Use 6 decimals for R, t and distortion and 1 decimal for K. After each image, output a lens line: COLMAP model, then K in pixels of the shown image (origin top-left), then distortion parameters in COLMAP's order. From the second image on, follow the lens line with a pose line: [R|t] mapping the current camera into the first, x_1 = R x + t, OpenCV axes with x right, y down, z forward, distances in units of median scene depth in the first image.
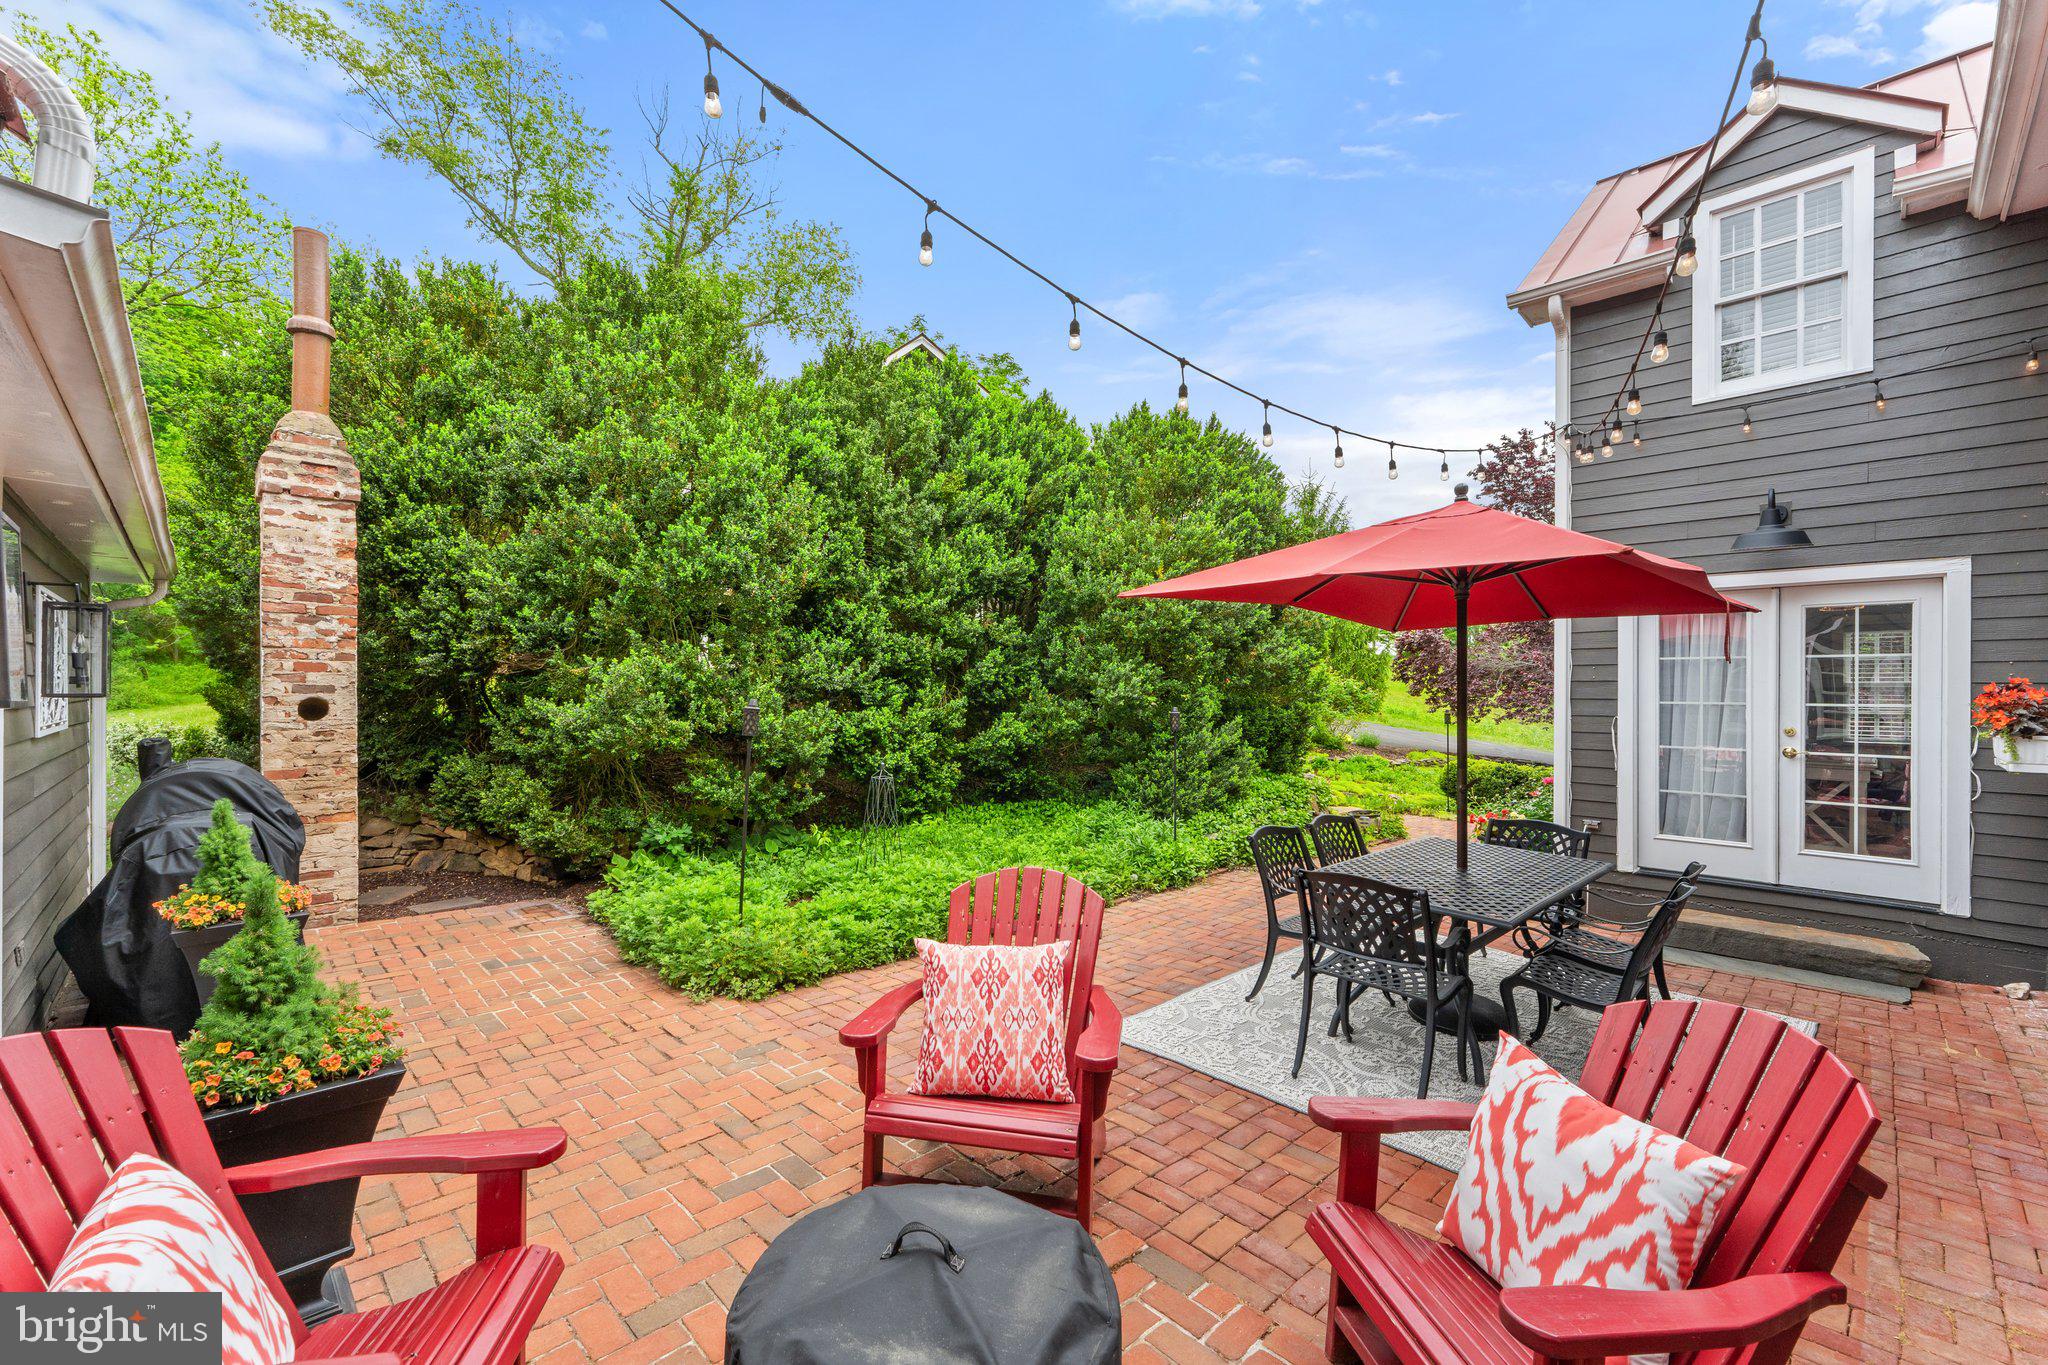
lens RADIAL K [[838.0, 0, 1019.4], [0, 838.0, 685.5], [0, 0, 1]] dist [0.002408, -0.000067]
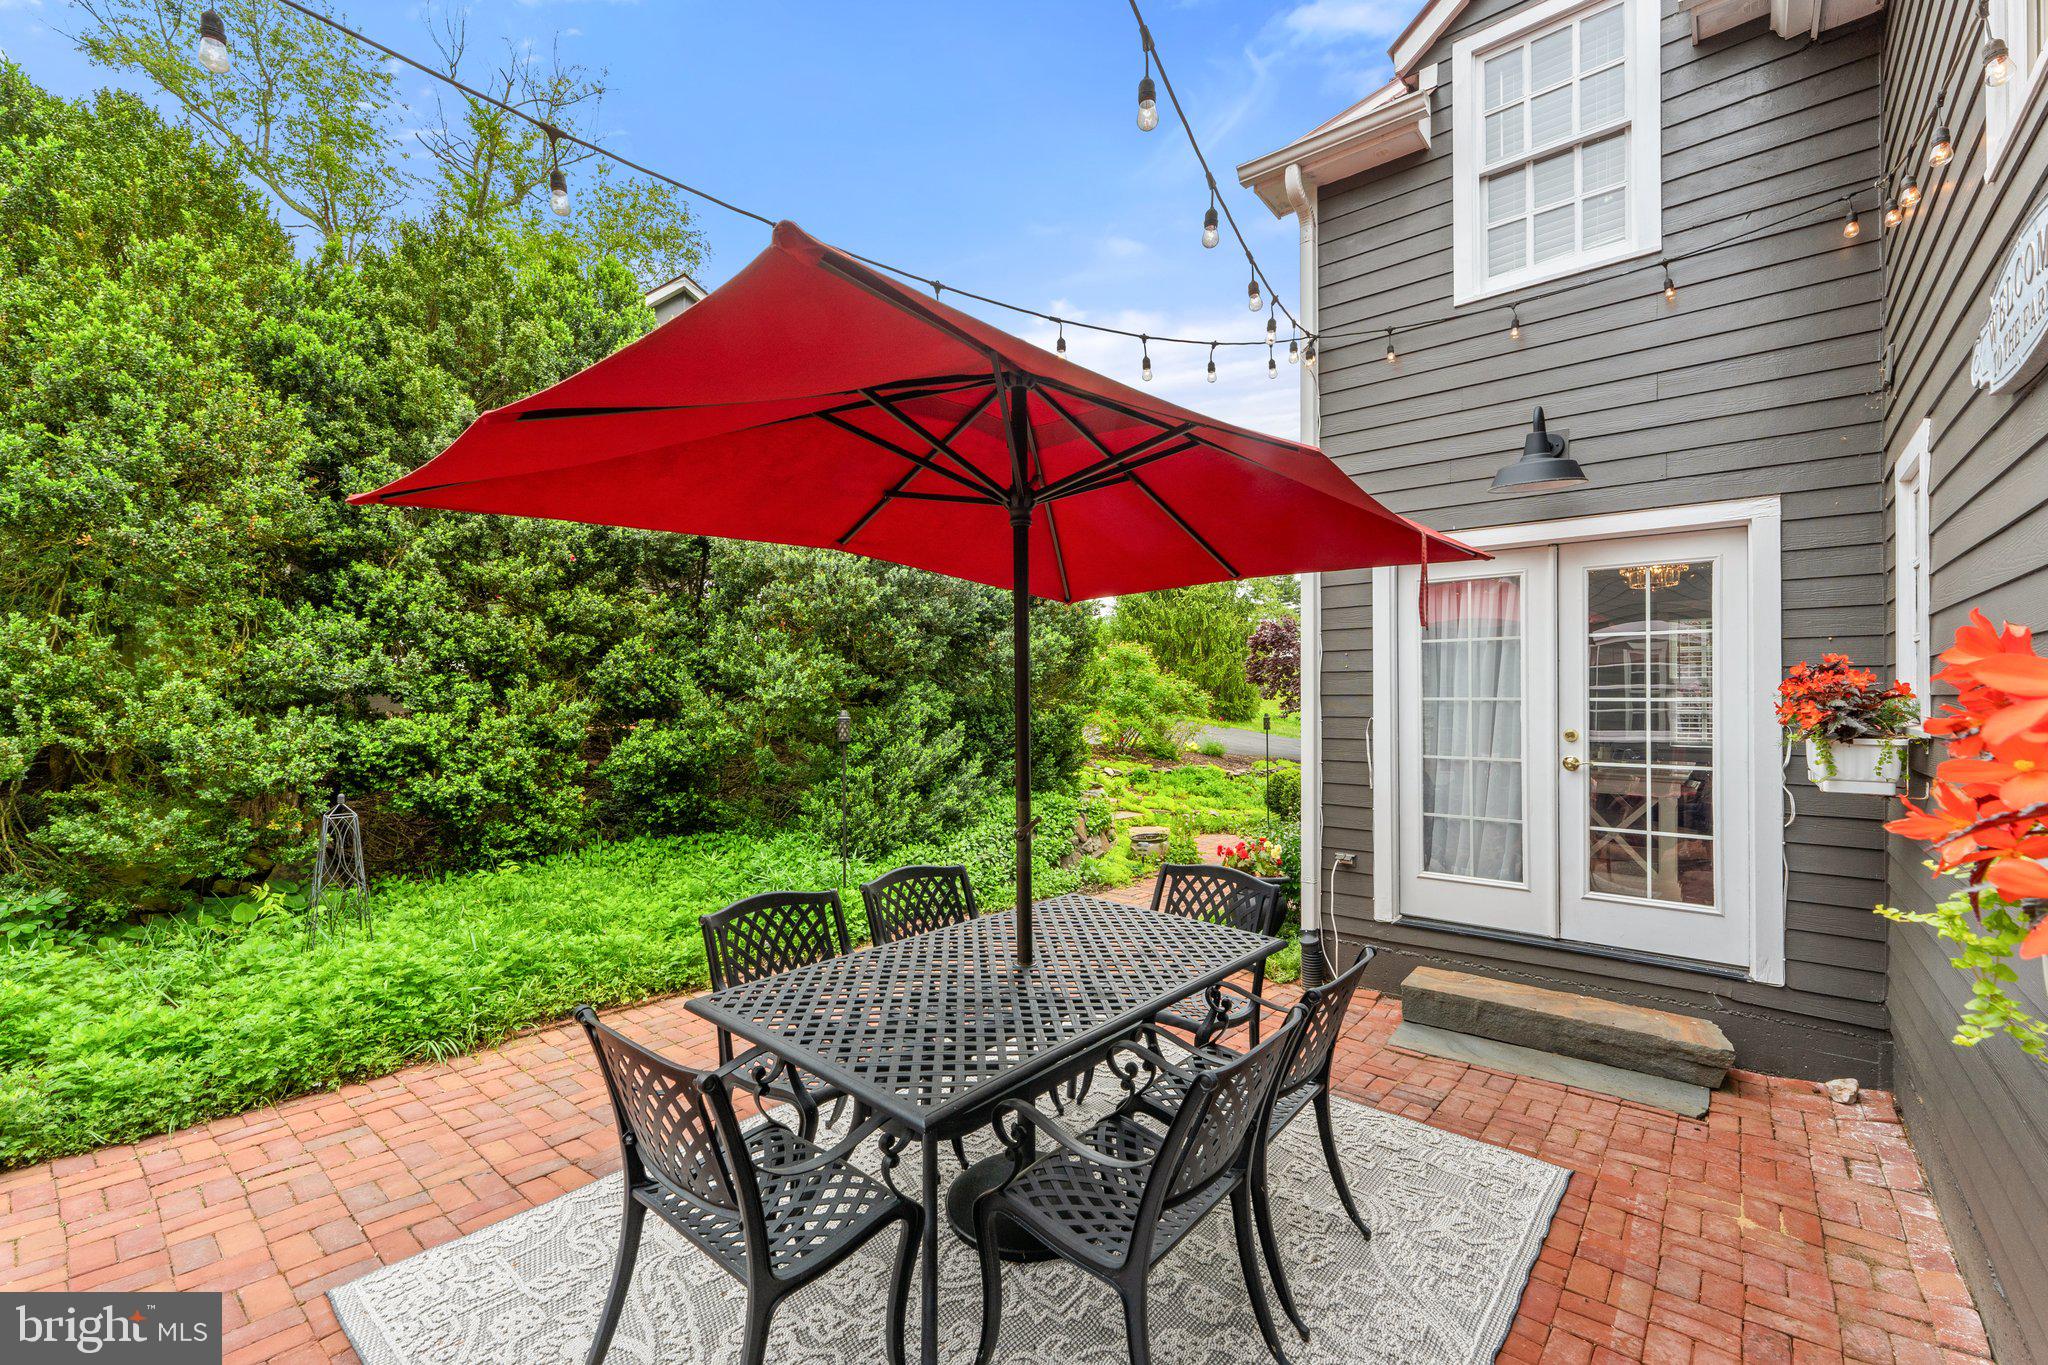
lens RADIAL K [[859.0, 0, 1018.7], [0, 859.0, 688.0], [0, 0, 1]] dist [0.000977, 0.000723]
pose [[0.995283, -0.004348, 0.096916, 0.318802], [0.005012, 0.999966, -0.006611, 0.013852], [-0.096884, 0.007065, 0.995271, 0.255318]]
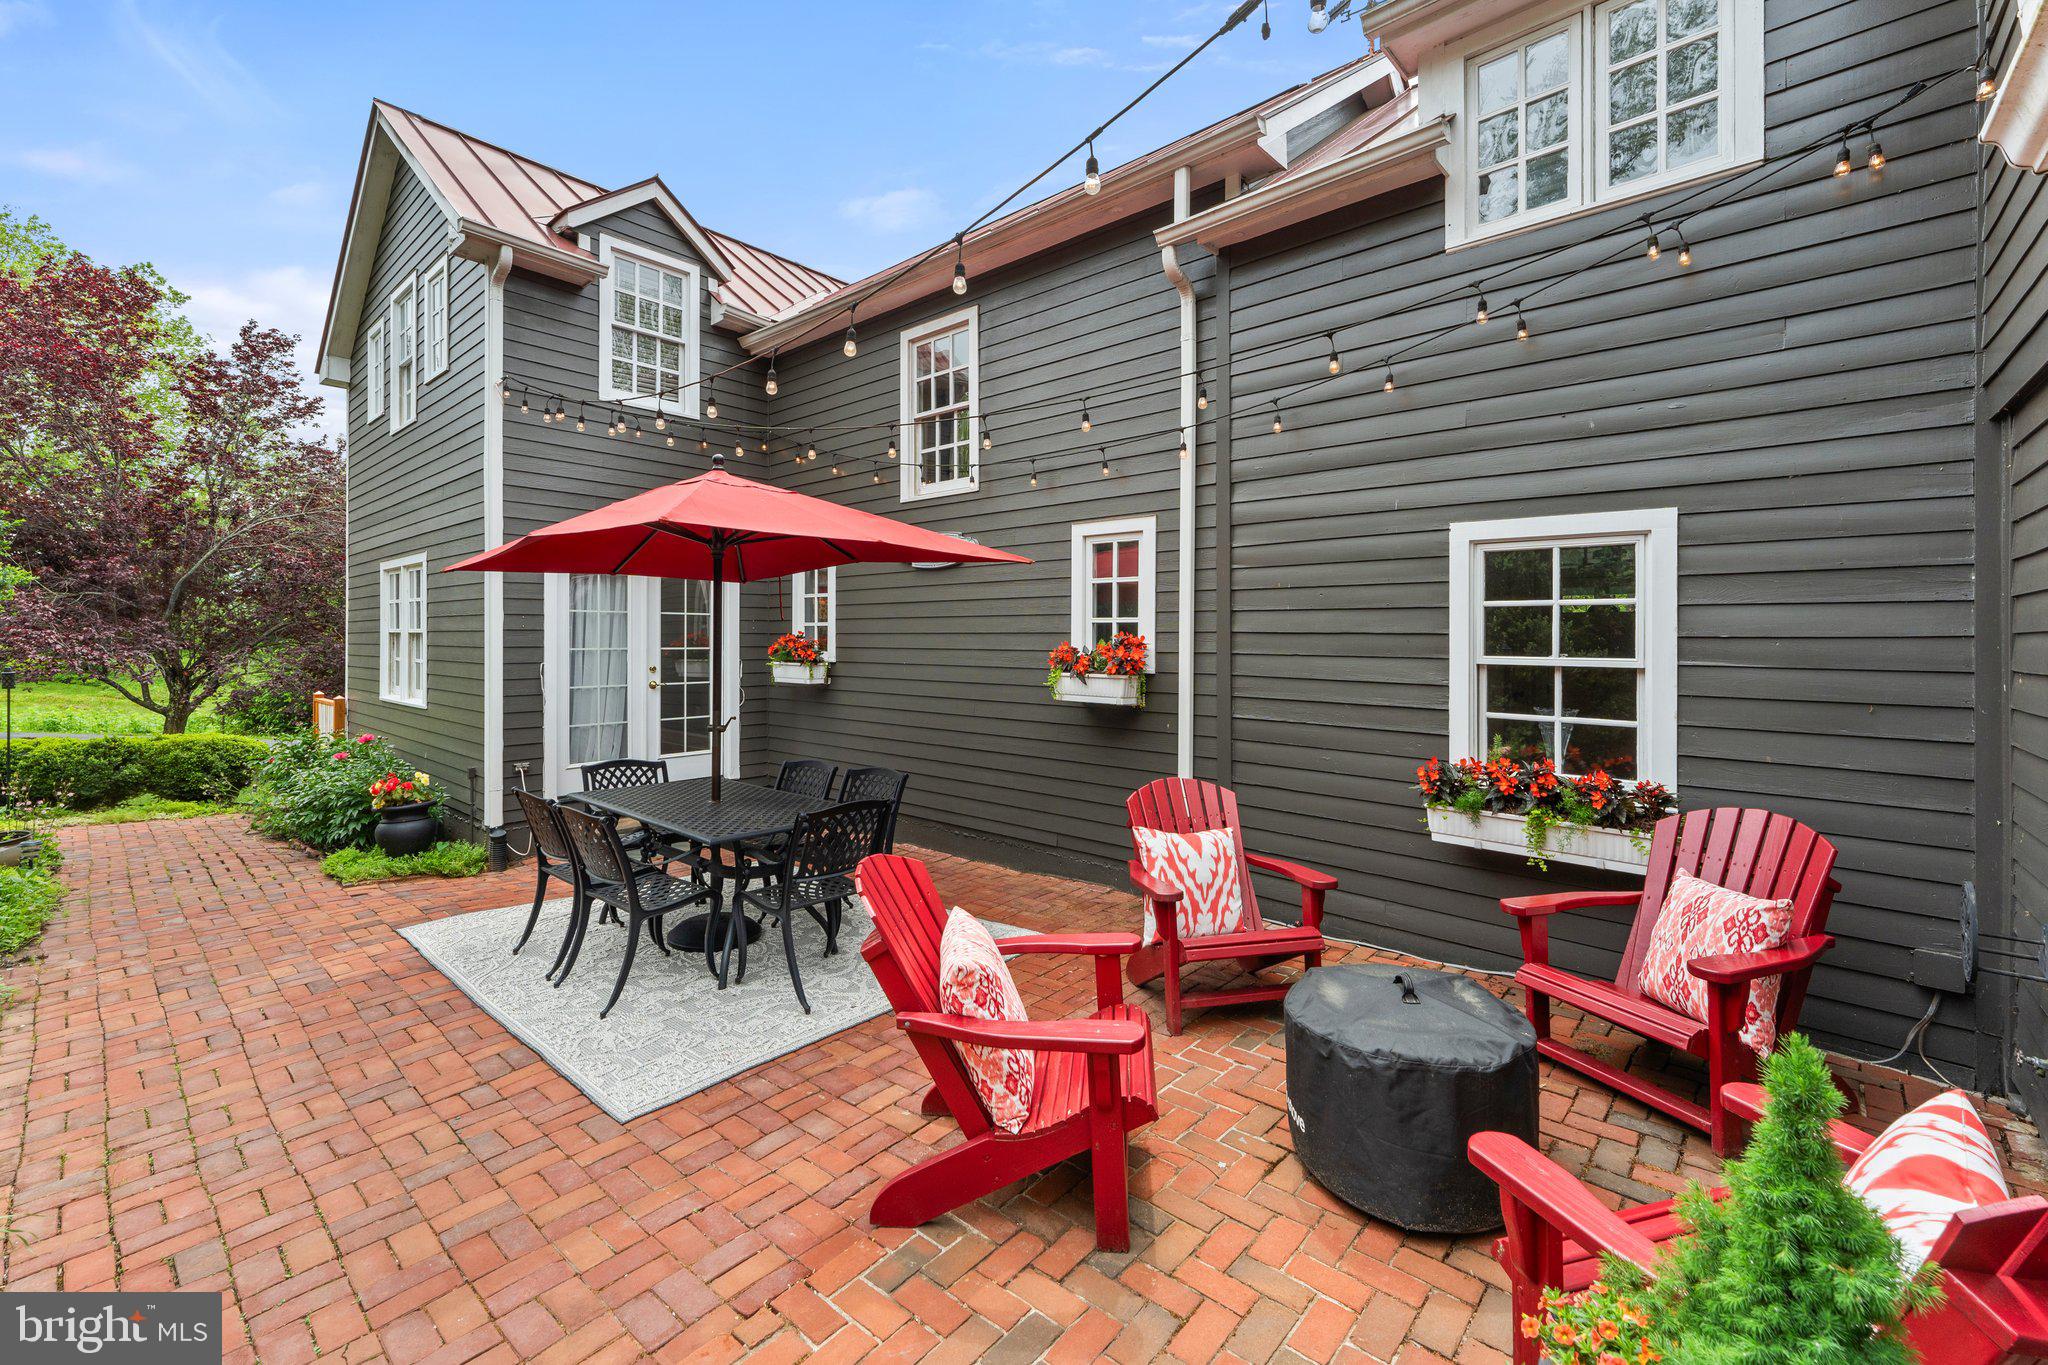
lens RADIAL K [[845.0, 0, 1019.8], [0, 845.0, 633.0], [0, 0, 1]] dist [-0.000368, -0.000104]
pose [[-0.065857, -0.001697, 0.997828, -0.422780], [-0.002429, 0.999996, 0.001540, -0.005128], [-0.997826, -0.002322, -0.065861, 0.460883]]
